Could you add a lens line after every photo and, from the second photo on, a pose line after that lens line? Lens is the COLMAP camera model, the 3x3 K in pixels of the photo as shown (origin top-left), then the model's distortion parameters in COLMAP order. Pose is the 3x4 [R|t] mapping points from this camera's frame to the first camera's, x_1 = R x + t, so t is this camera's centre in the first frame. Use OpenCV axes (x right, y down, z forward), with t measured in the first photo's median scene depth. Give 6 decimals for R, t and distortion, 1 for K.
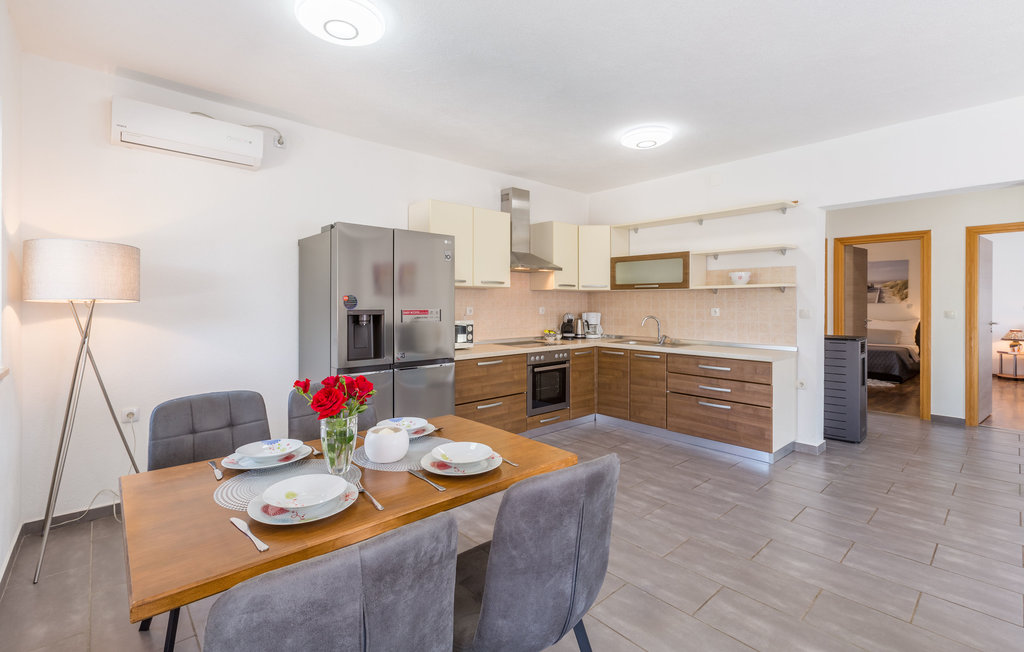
lens RADIAL K [[456.3, 0, 521.1], [0, 456.3, 303.0], [0, 0, 1]] dist [0.003919, -0.002783]
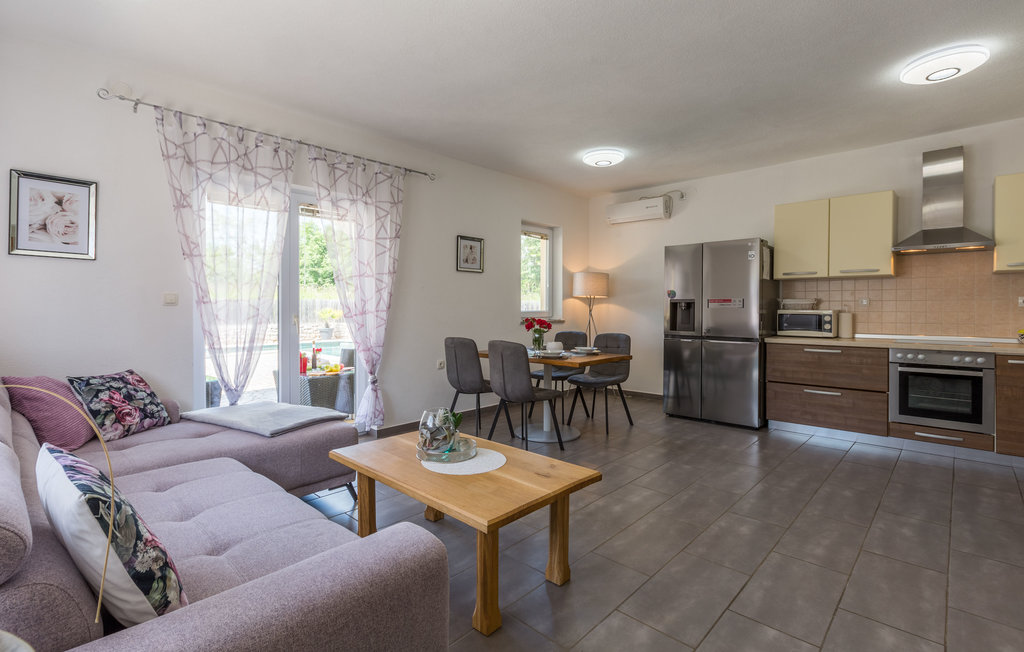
lens RADIAL K [[475.0, 0, 505.7], [0, 475.0, 314.7], [0, 0, 1]] dist [-0.000590, 0.000440]
pose [[0.079491, 0.017129, -0.996688, 0.904004], [0.004321, 0.999837, 0.017528, 0.026813], [0.996826, -0.005700, 0.079404, 0.198076]]
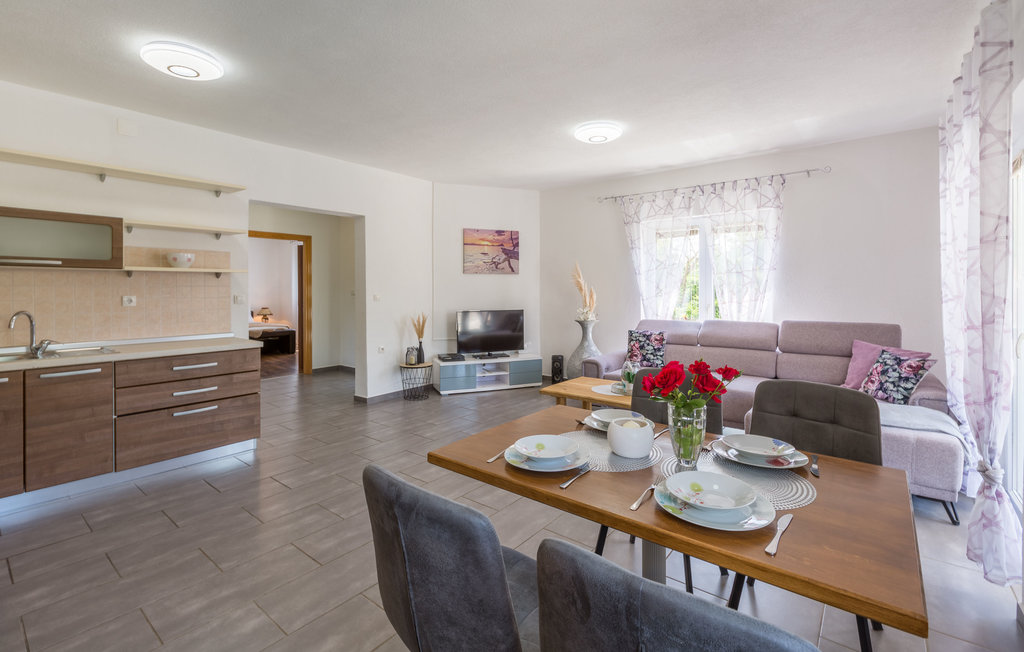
lens RADIAL K [[456.3, 0, 494.0], [0, 456.3, 292.5], [0, 0, 1]] dist [0.003919, -0.002783]
pose [[-0.125757, -0.006345, 0.992041, -0.468317], [-0.002354, 0.999979, 0.006097, -0.001140], [-0.992058, -0.001569, -0.125769, 0.544086]]
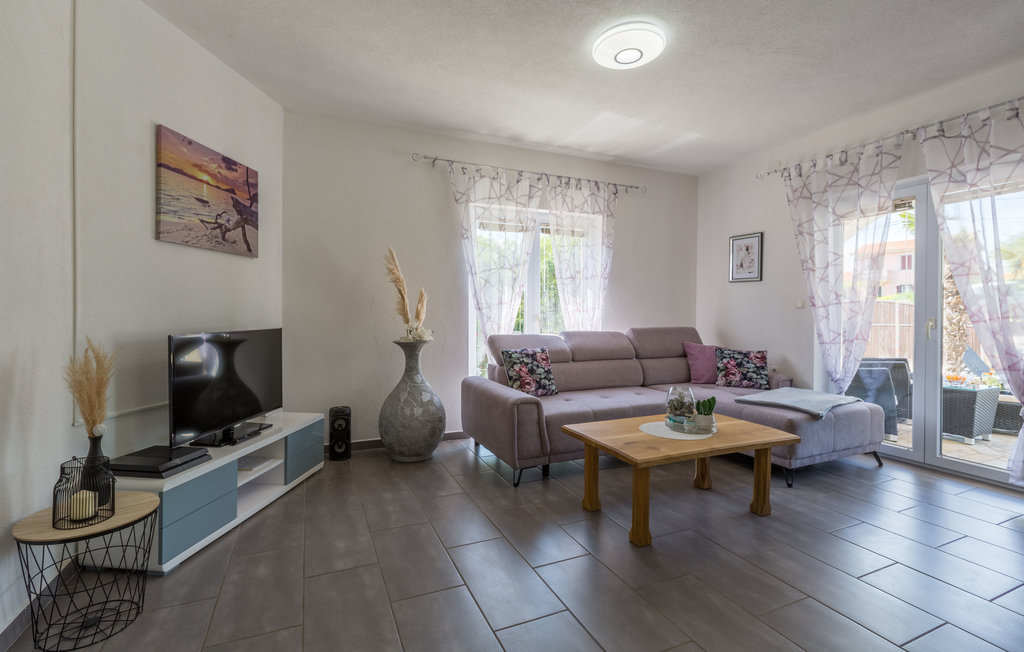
lens RADIAL K [[456.3, 0, 497.0], [0, 456.3, 312.0], [0, 0, 1]] dist [0.003919, -0.002783]
pose [[-0.941910, -0.002605, 0.335854, 0.408304], [-0.004910, 0.999970, -0.006014, 0.038637], [-0.335829, -0.007314, -0.941895, 0.852154]]
